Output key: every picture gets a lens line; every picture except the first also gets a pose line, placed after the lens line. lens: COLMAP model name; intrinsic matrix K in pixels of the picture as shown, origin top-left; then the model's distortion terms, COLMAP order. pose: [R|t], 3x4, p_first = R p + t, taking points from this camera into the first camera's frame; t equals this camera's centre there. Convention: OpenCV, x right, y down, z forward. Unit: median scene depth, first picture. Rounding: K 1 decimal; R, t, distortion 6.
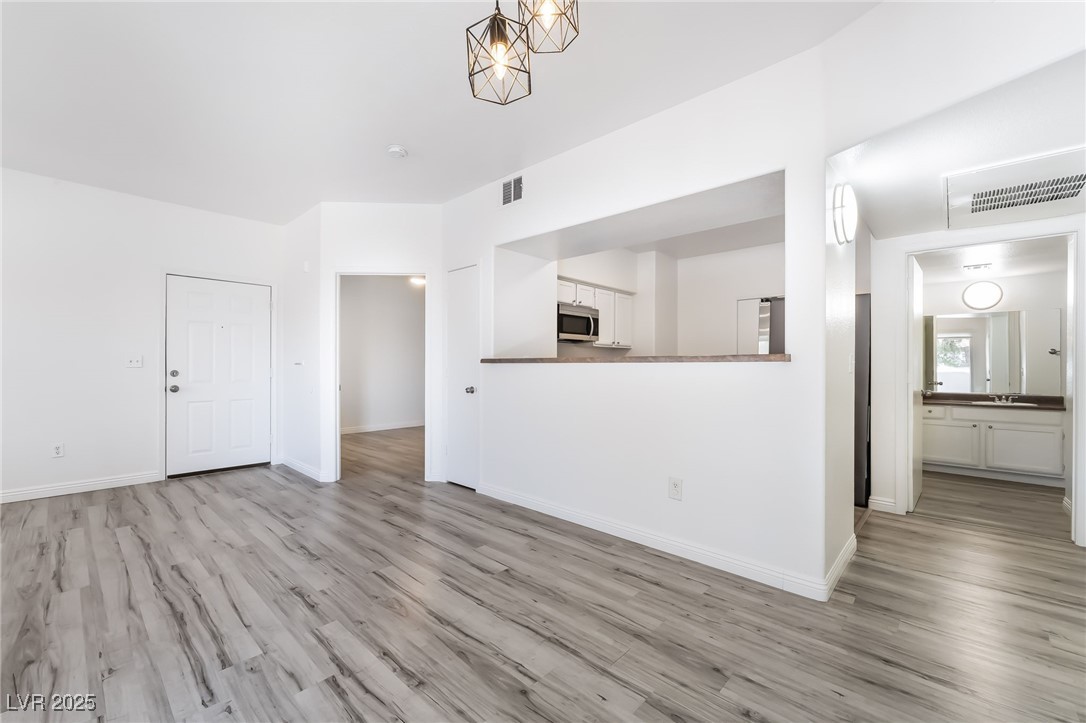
lens RADIAL K [[446.8, 0, 542.9], [0, 446.8, 359.5], [0, 0, 1]] dist [0.001384, 0.001314]
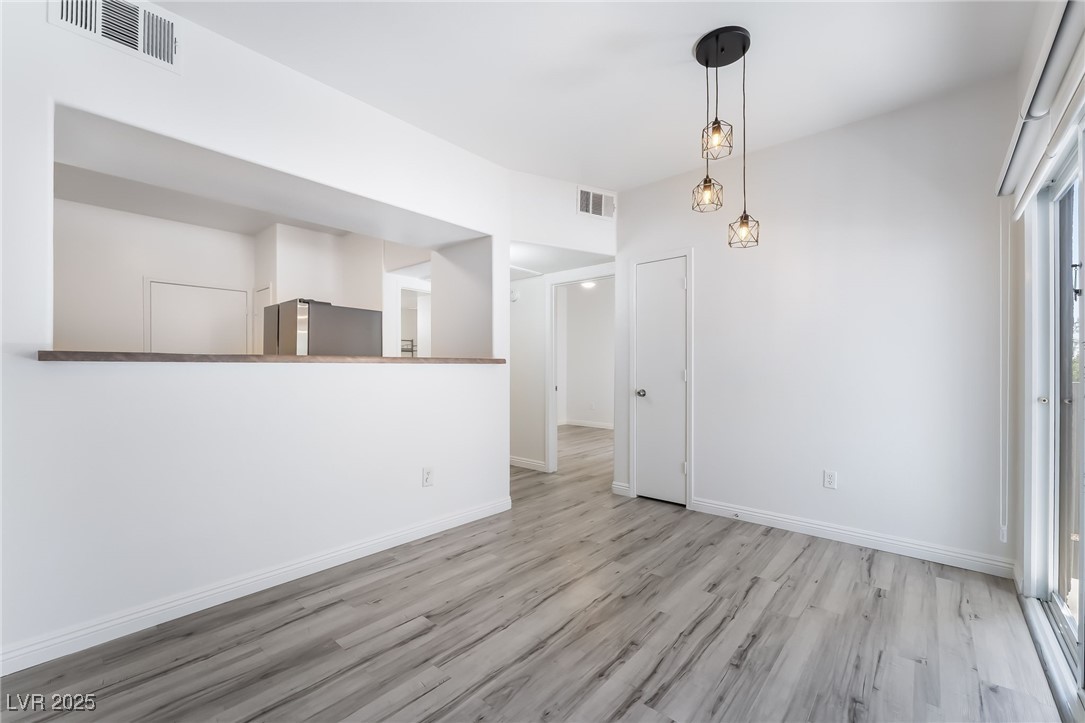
lens RADIAL K [[446.4, 0, 548.2], [0, 446.4, 362.4], [0, 0, 1]] dist [0.001384, 0.001314]
pose [[-0.038095, 0.007239, 0.999248, -0.921194], [-0.014309, 0.999867, -0.007789, 0.008838], [-0.999172, -0.014595, -0.037987, 0.826618]]
